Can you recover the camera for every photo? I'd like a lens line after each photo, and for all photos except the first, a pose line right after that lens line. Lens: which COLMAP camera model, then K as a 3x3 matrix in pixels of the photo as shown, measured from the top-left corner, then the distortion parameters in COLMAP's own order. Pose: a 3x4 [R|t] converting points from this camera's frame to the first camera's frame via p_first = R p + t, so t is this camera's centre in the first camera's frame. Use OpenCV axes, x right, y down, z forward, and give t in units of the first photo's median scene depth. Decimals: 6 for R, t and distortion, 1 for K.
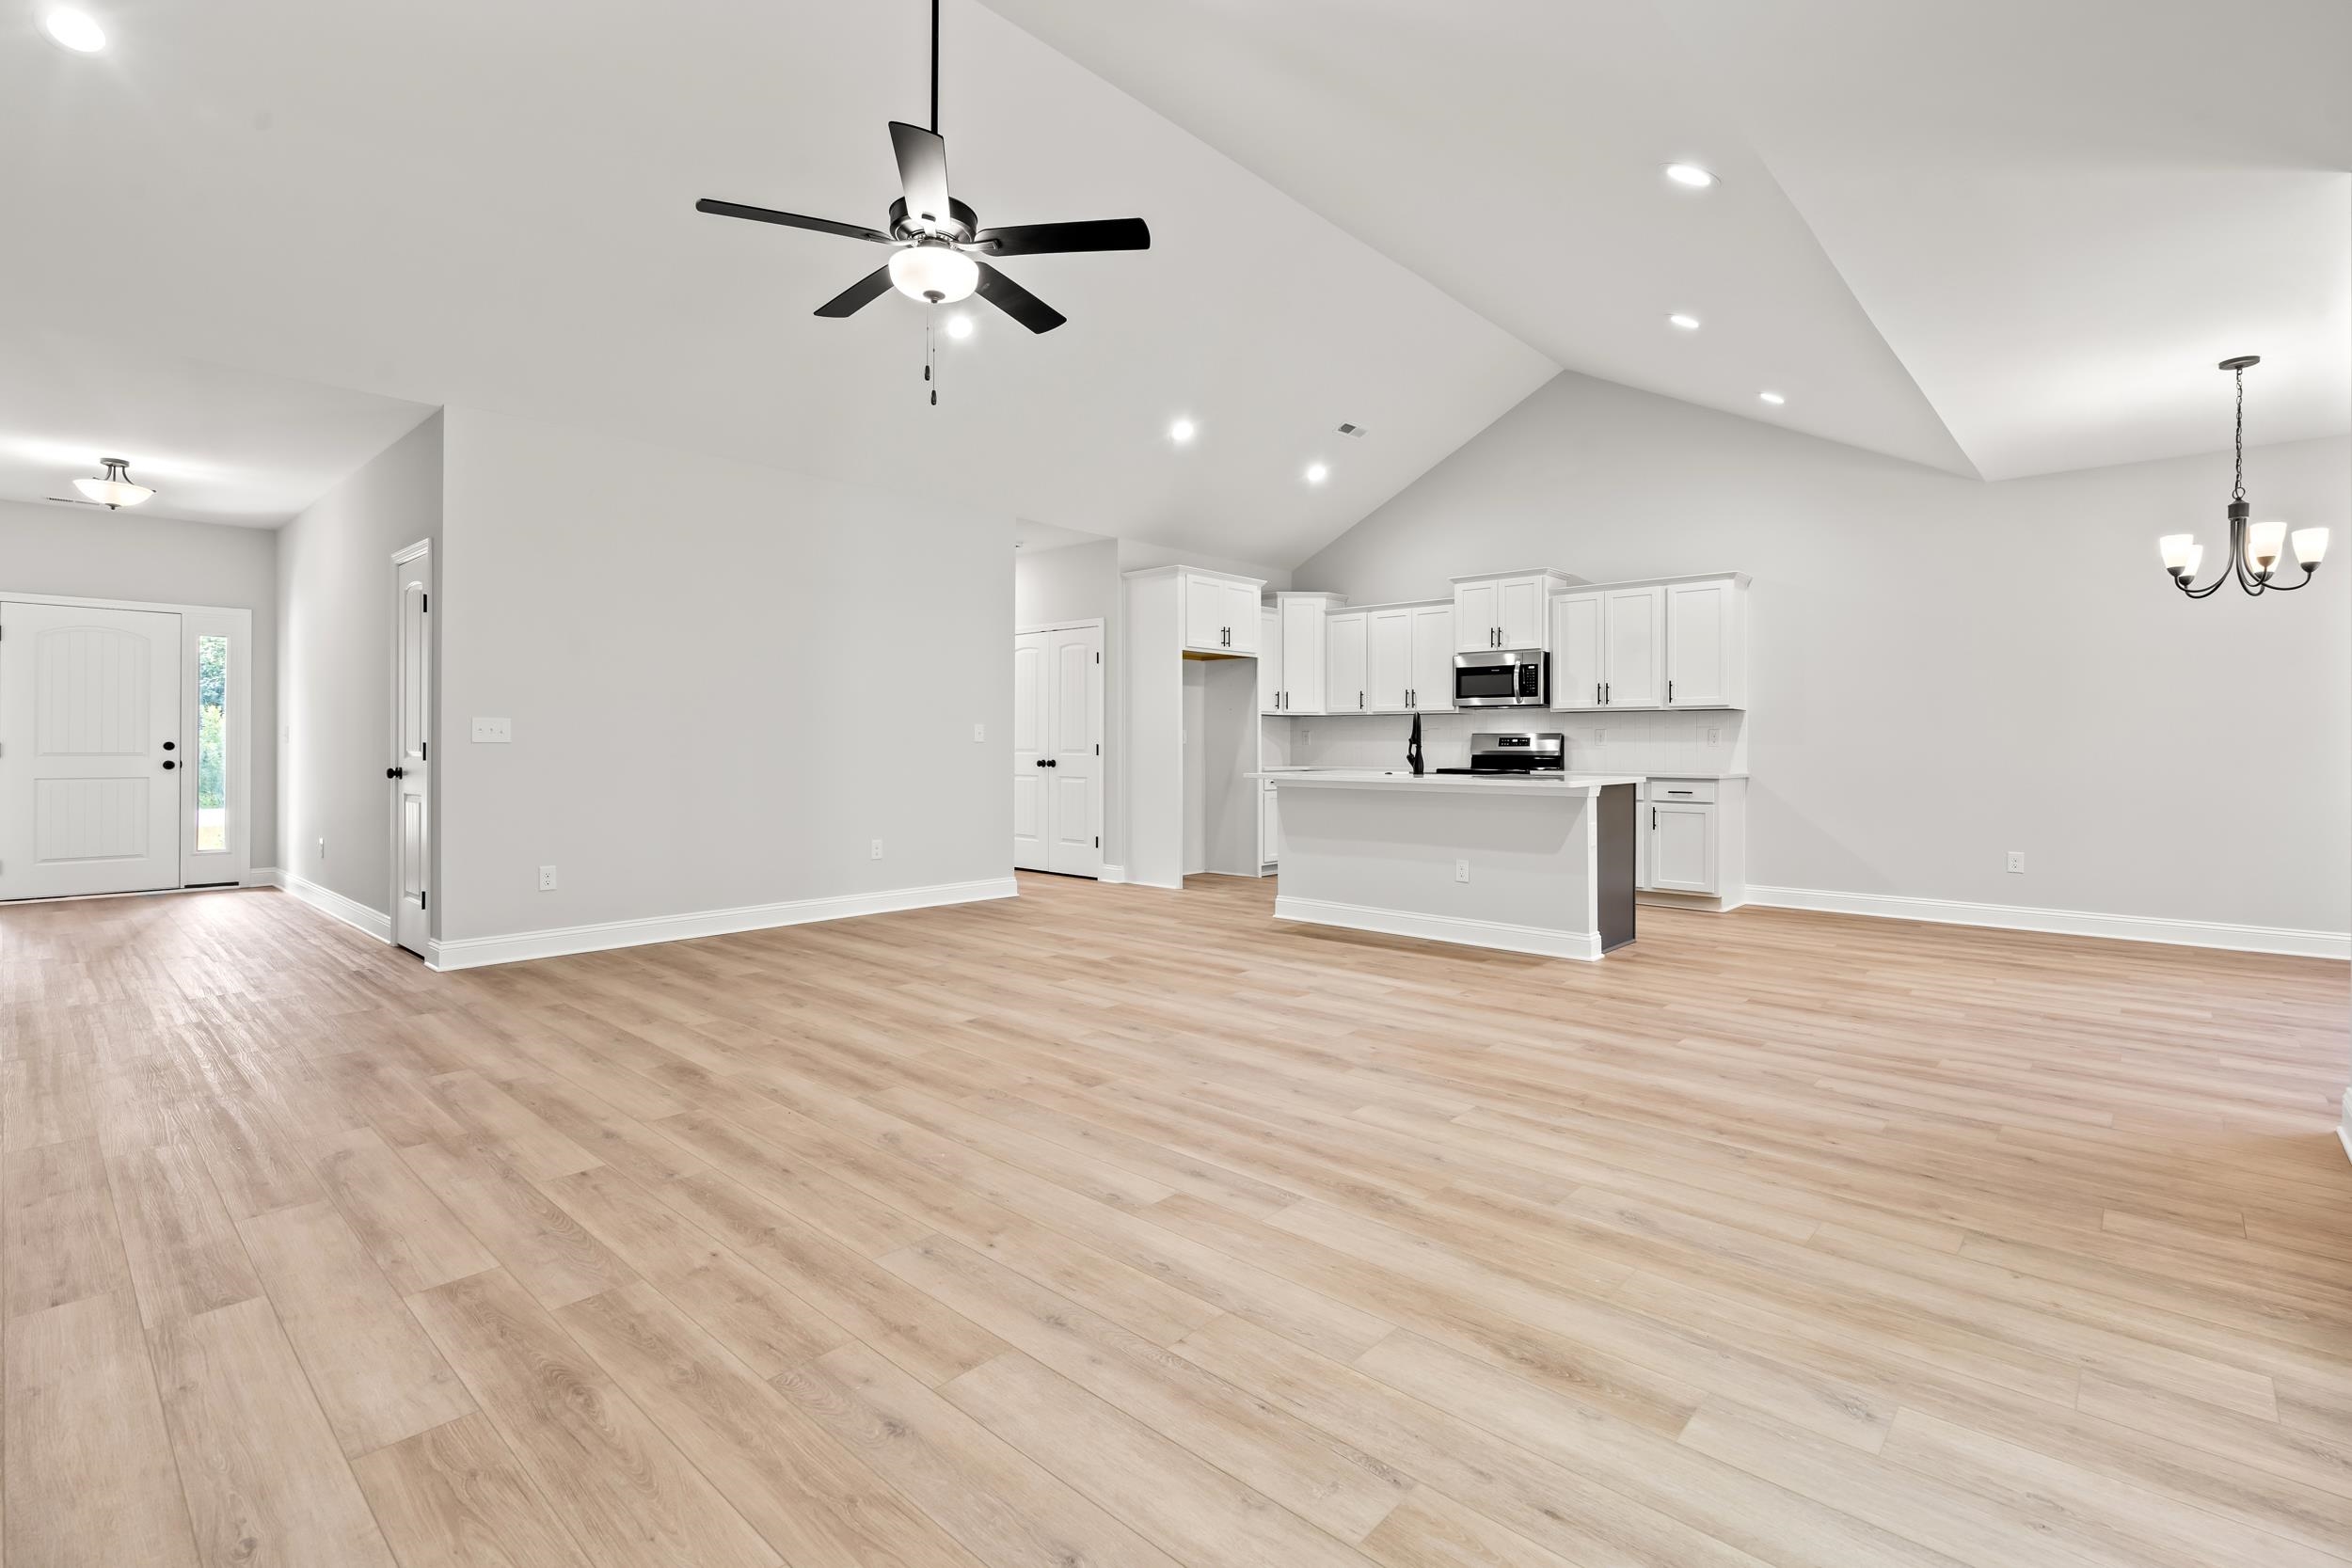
lens RADIAL K [[1090.7, 0, 1172.6], [0, 1090.7, 744.4], [0, 0, 1]] dist [-0.002588, -0.000477]
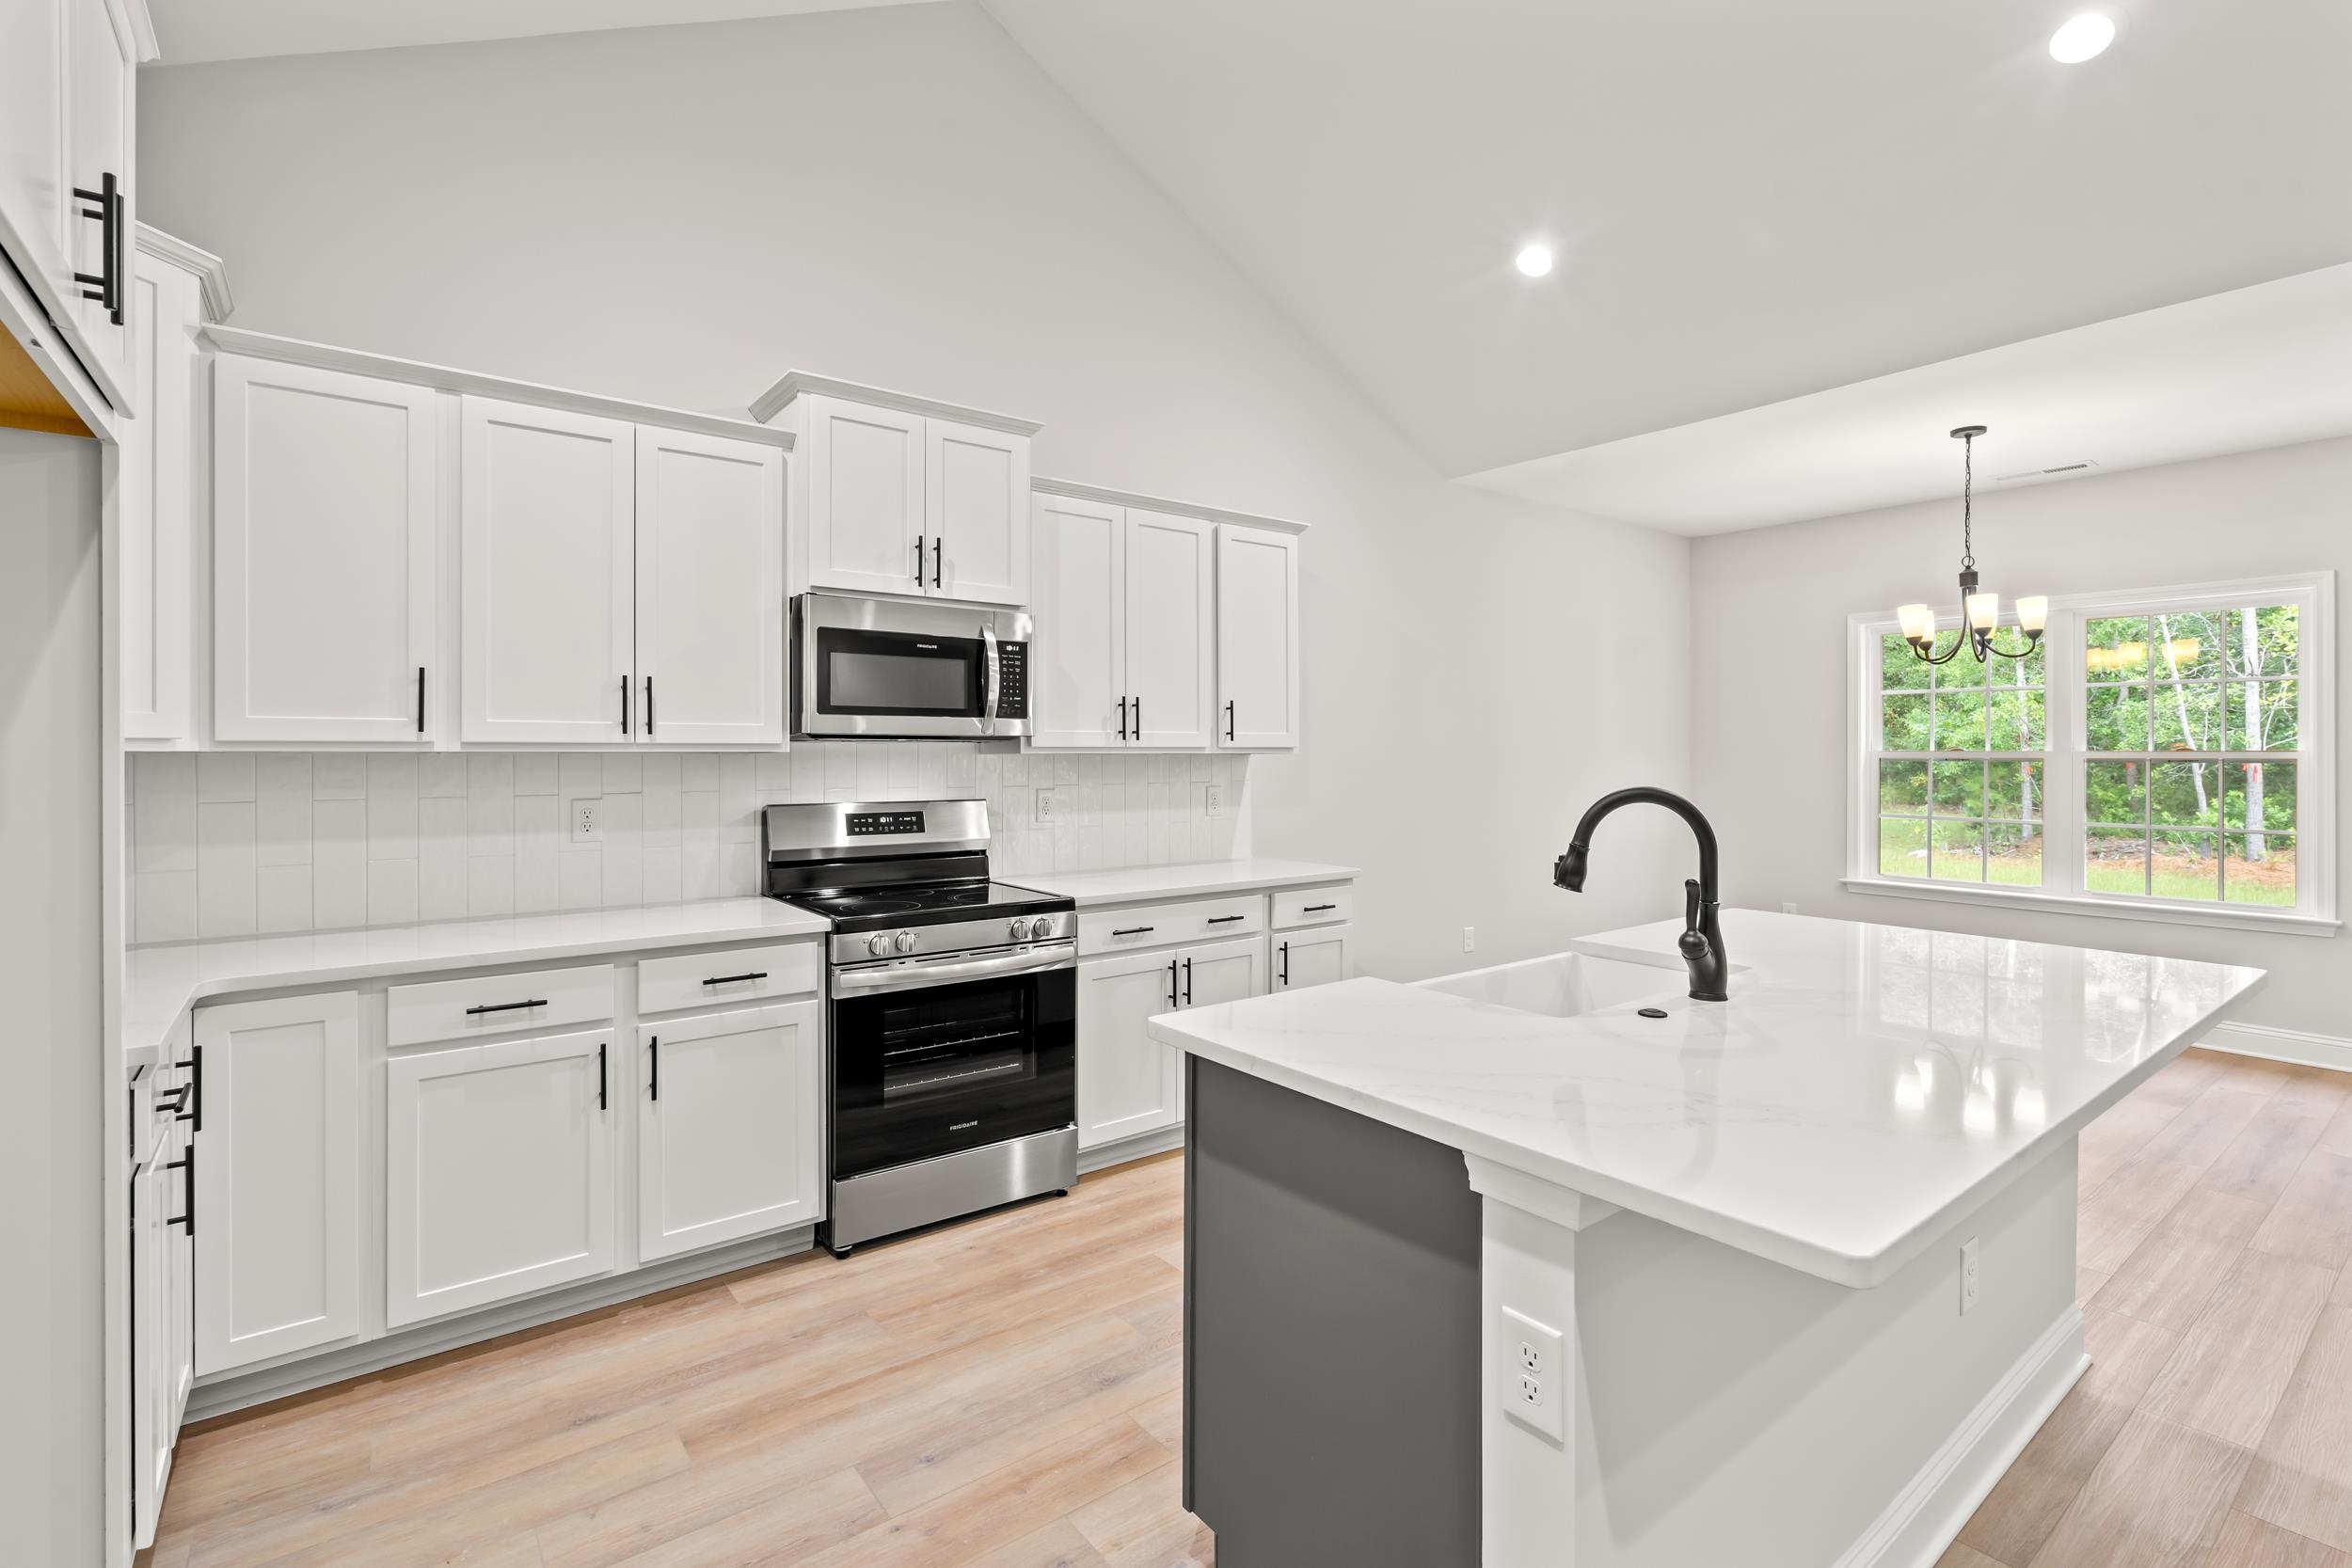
lens RADIAL K [[1090.7, 0, 1172.6], [0, 1090.7, 744.4], [0, 0, 1]] dist [-0.002588, -0.000477]
pose [[0.167753, 0.003319, 0.985824, -0.074251], [-0.000775, 0.999994, -0.003234, -0.031813], [-0.985829, -0.000221, 0.167754, 0.853952]]
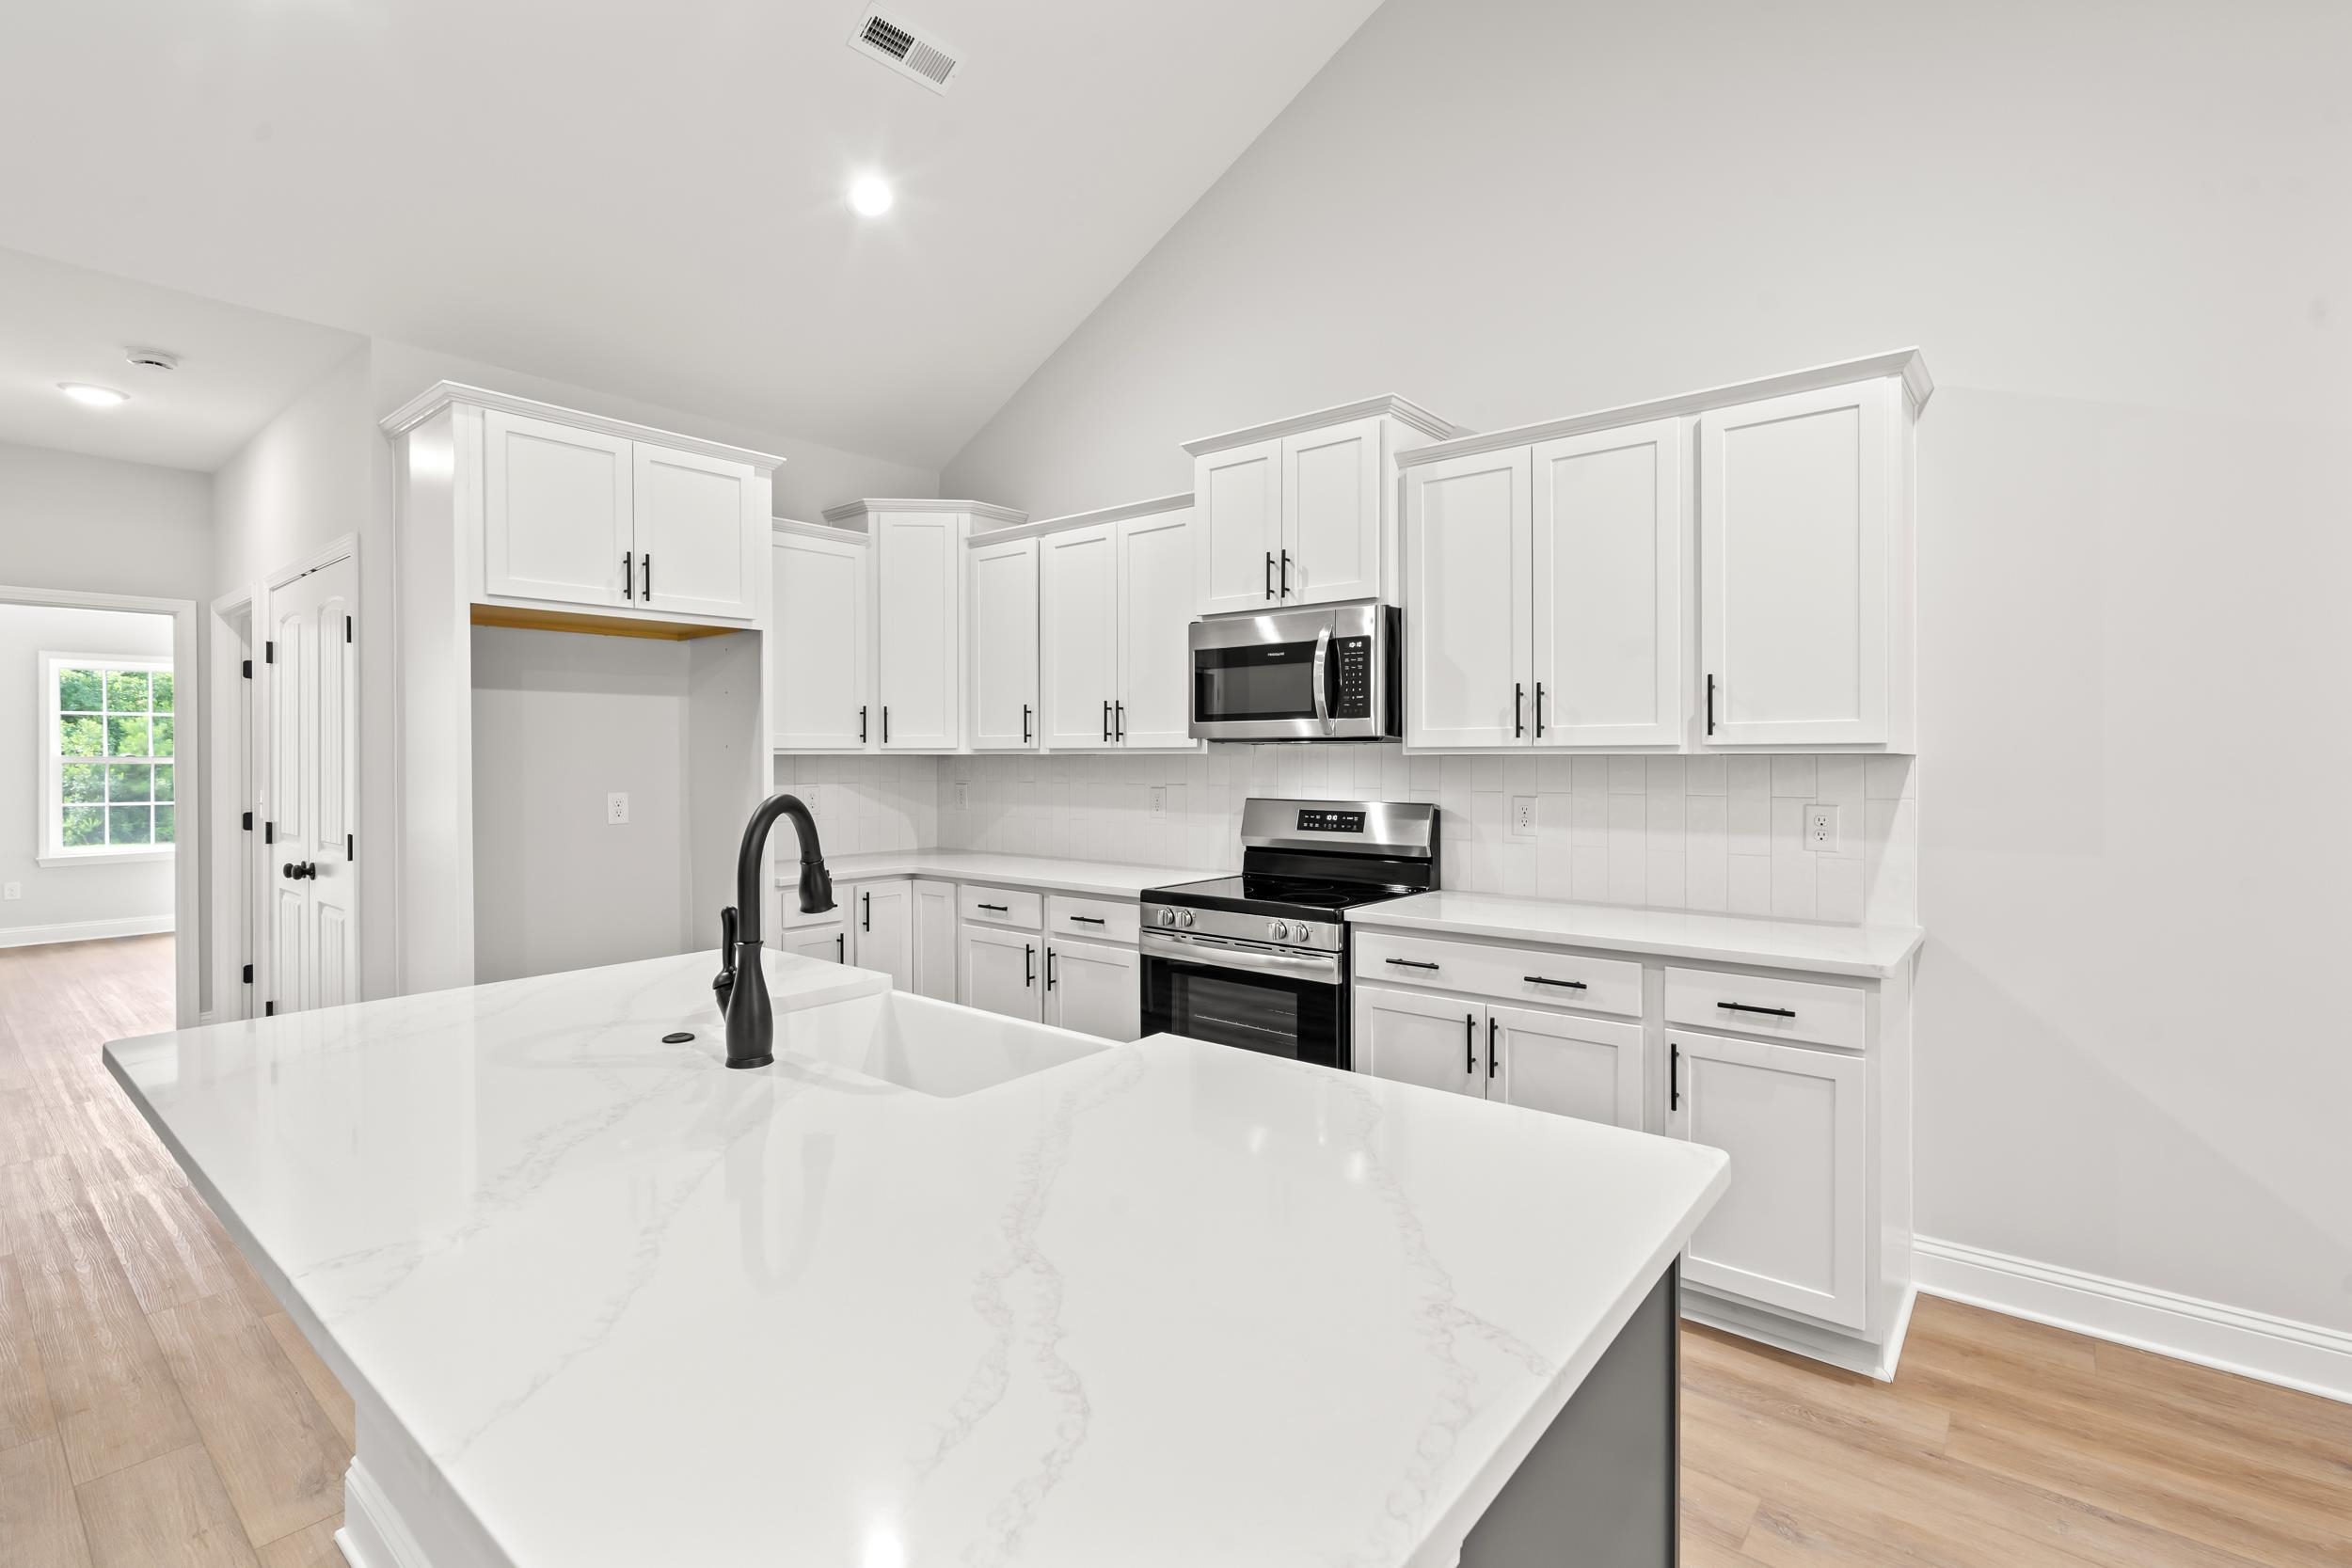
lens RADIAL K [[1090.7, 0, 1172.6], [0, 1090.7, 744.4], [0, 0, 1]] dist [-0.002588, -0.000477]
pose [[0.998999, -0.005146, 0.044446, 0.239661], [0.005601, 0.999933, -0.010123, -0.029743], [-0.044391, 0.010362, 0.998960, 0.591150]]
